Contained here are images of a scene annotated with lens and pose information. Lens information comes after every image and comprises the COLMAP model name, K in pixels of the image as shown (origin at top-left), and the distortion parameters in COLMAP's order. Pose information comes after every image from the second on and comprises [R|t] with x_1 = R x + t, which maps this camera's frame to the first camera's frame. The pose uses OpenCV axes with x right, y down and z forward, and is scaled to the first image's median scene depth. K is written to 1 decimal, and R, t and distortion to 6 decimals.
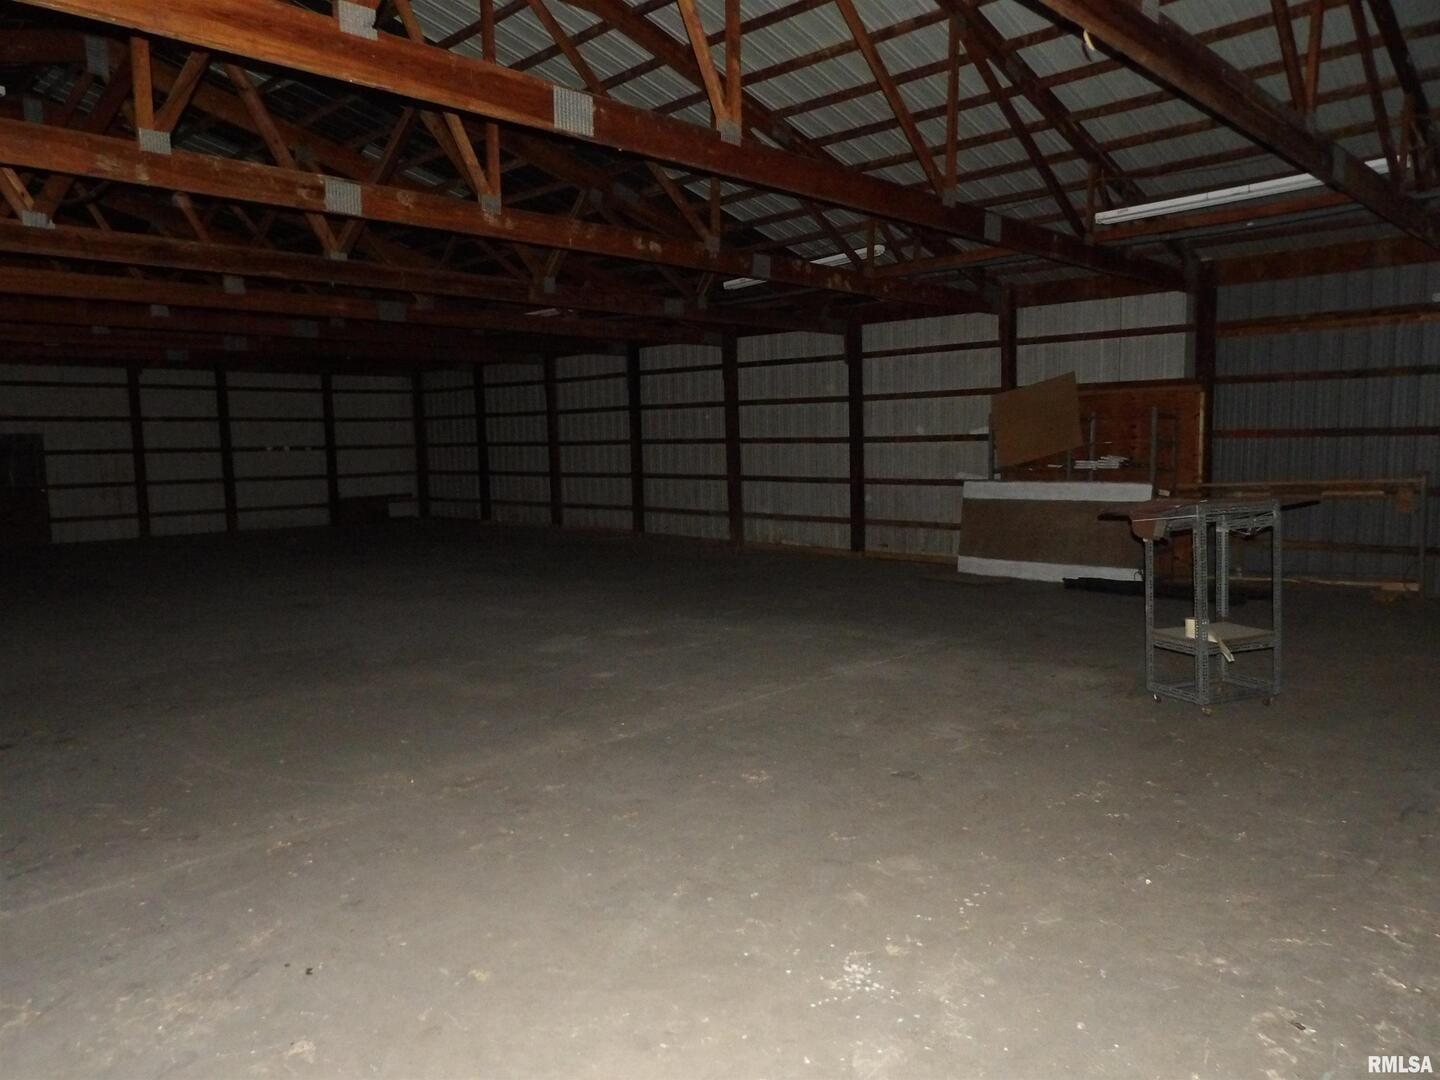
lens RADIAL K [[1031.7, 0, 716.6], [0, 1031.7, 504.0], [0, 0, 1]] dist [-0.004181, 0.004745]
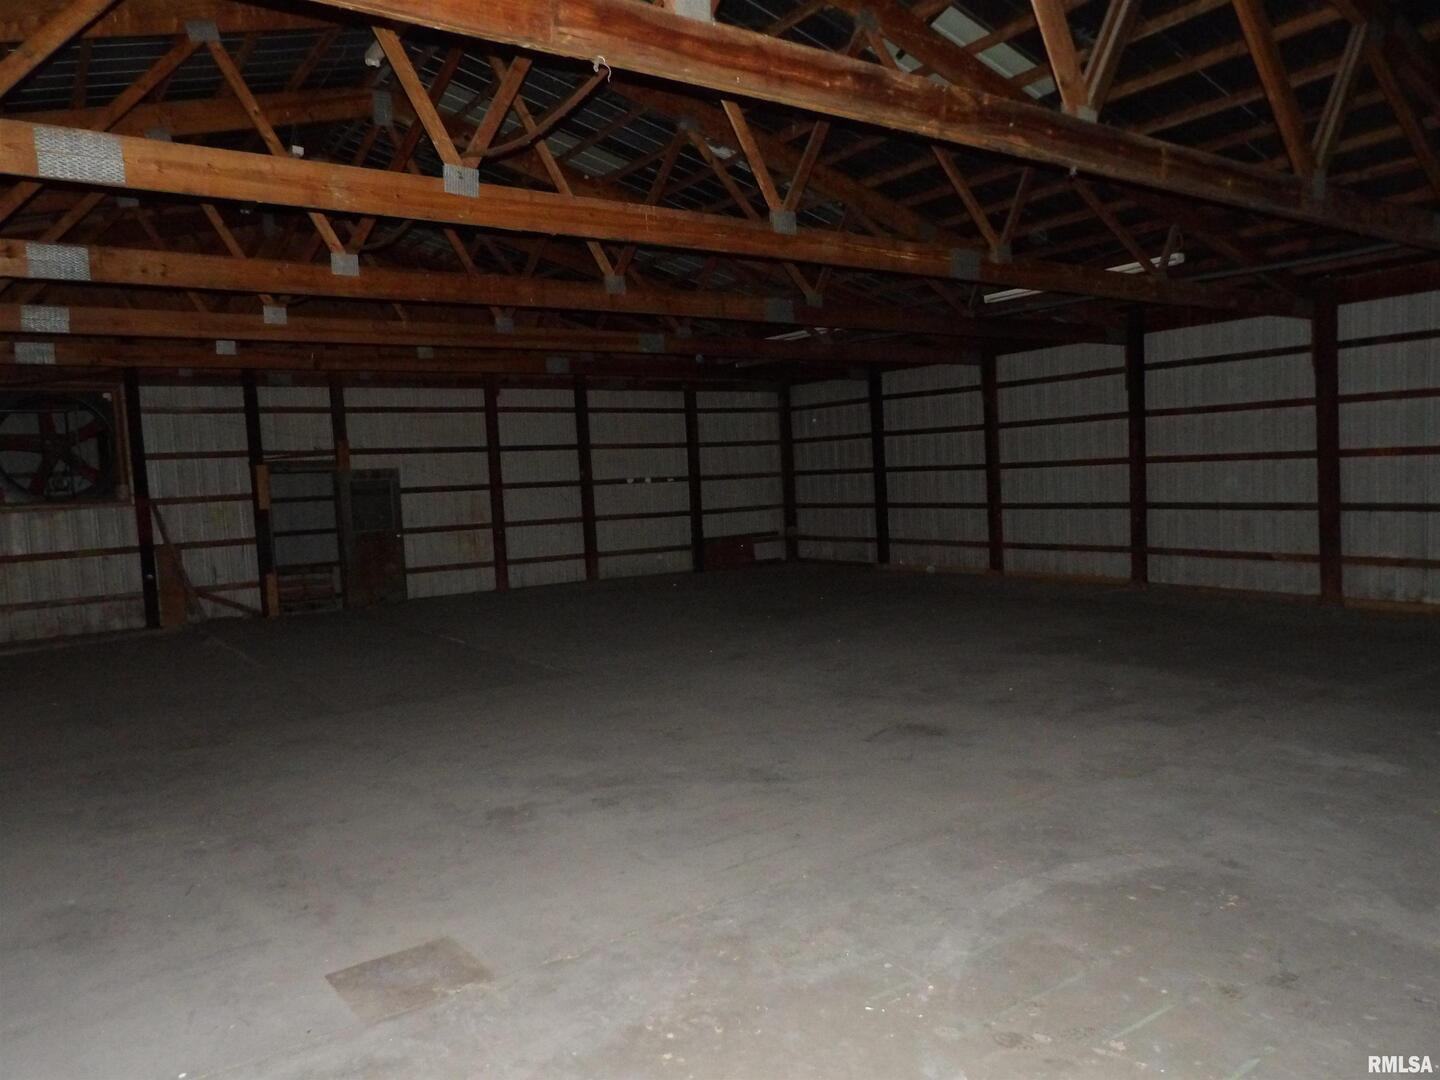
lens RADIAL K [[997.8, 0, 720.0], [0, 997.8, 540.0], [0, 0, 1]] dist [-0.006782, -0.001104]
pose [[0.983133, -0.011225, -0.182545, -0.207710], [0.012684, 0.999896, 0.006830, -0.009939], [0.182450, -0.009031, 0.983174, 0.207563]]
